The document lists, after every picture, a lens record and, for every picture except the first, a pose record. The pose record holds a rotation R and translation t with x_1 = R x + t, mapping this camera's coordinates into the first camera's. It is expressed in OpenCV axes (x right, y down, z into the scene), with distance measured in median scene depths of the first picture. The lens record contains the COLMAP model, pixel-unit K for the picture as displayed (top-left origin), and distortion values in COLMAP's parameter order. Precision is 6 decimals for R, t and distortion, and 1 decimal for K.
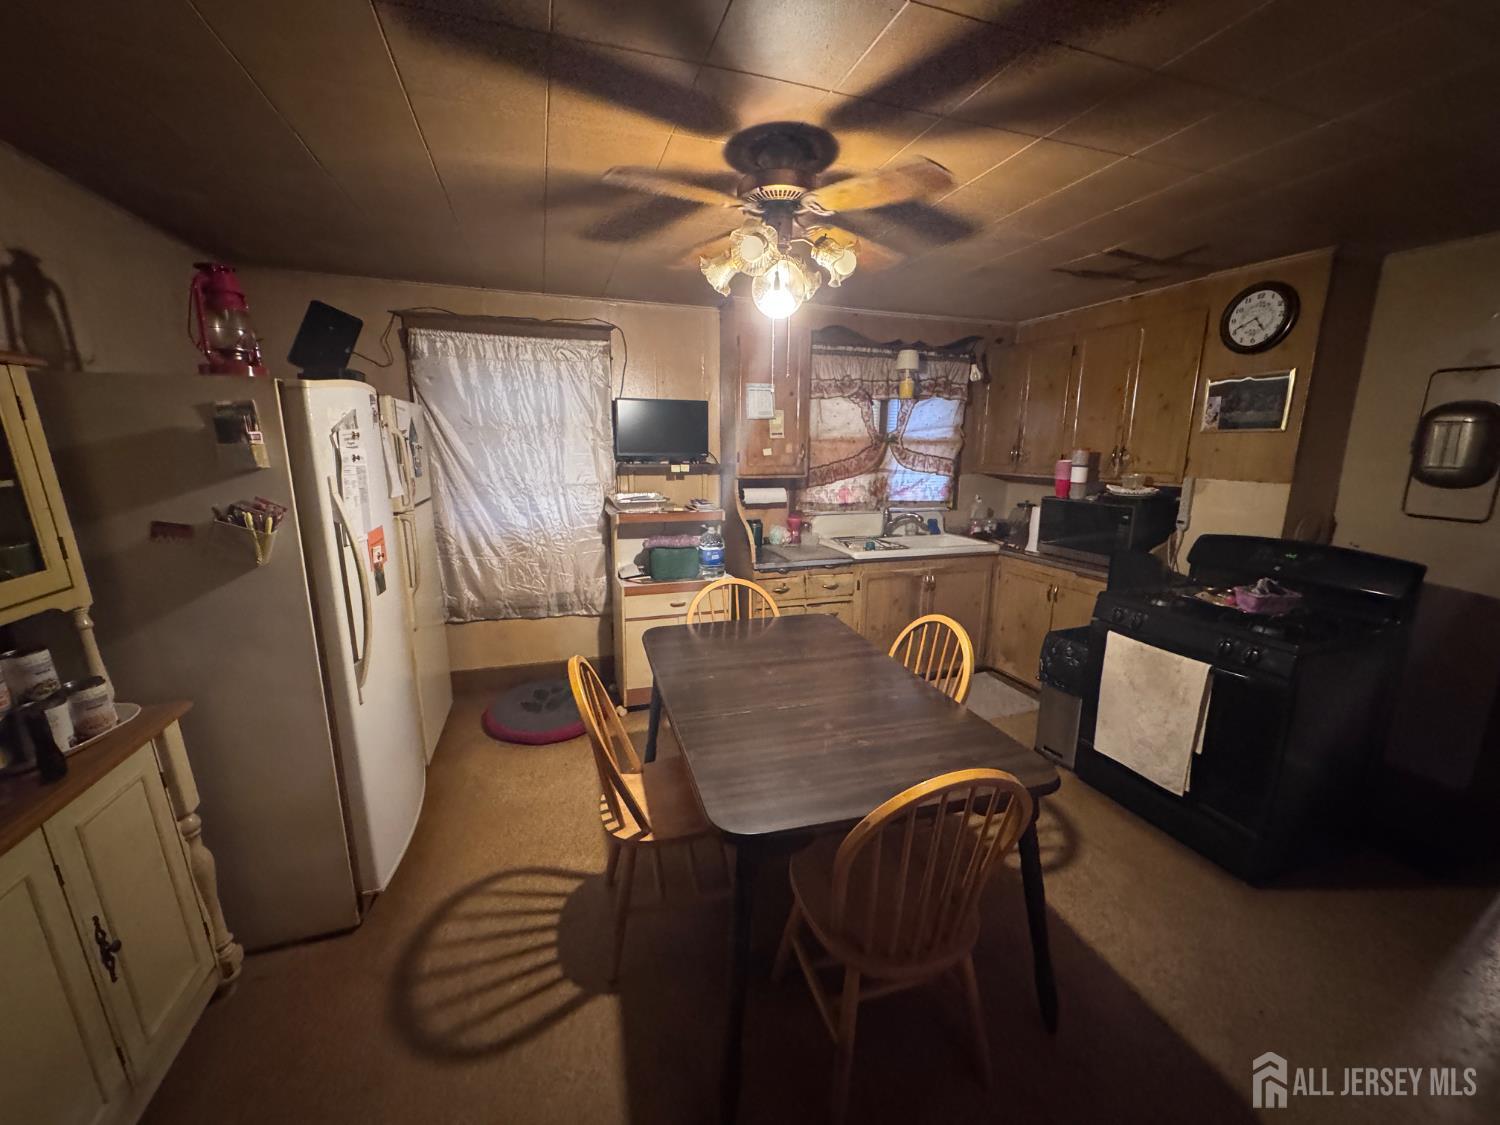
lens RADIAL K [[591.8, 0, 751.3], [0, 591.8, 562.2], [0, 0, 1]] dist [-0.001562, 0.000318]
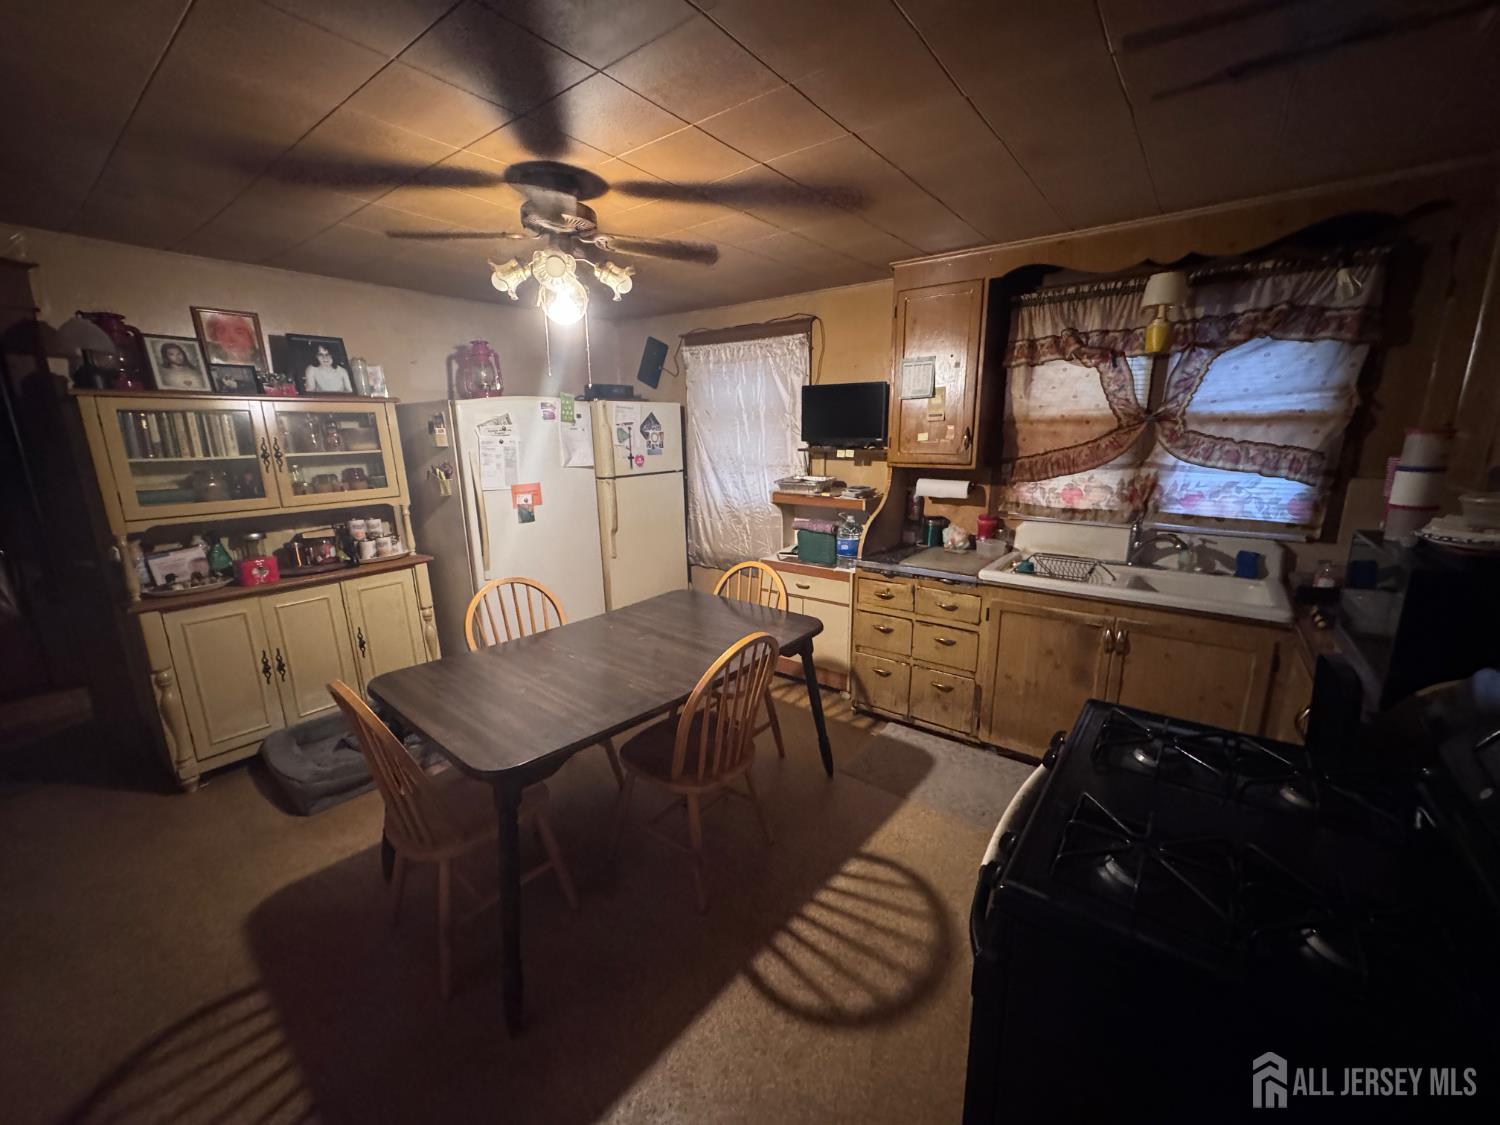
lens RADIAL K [[591.8, 0, 751.3], [0, 591.8, 562.2], [0, 0, 1]] dist [-0.001562, 0.000318]
pose [[0.554736, 0.174303, -0.813564, 0.550596], [-0.149271, 0.982795, 0.108778, -0.057063], [0.818526, 0.061099, 0.571210, 0.282703]]
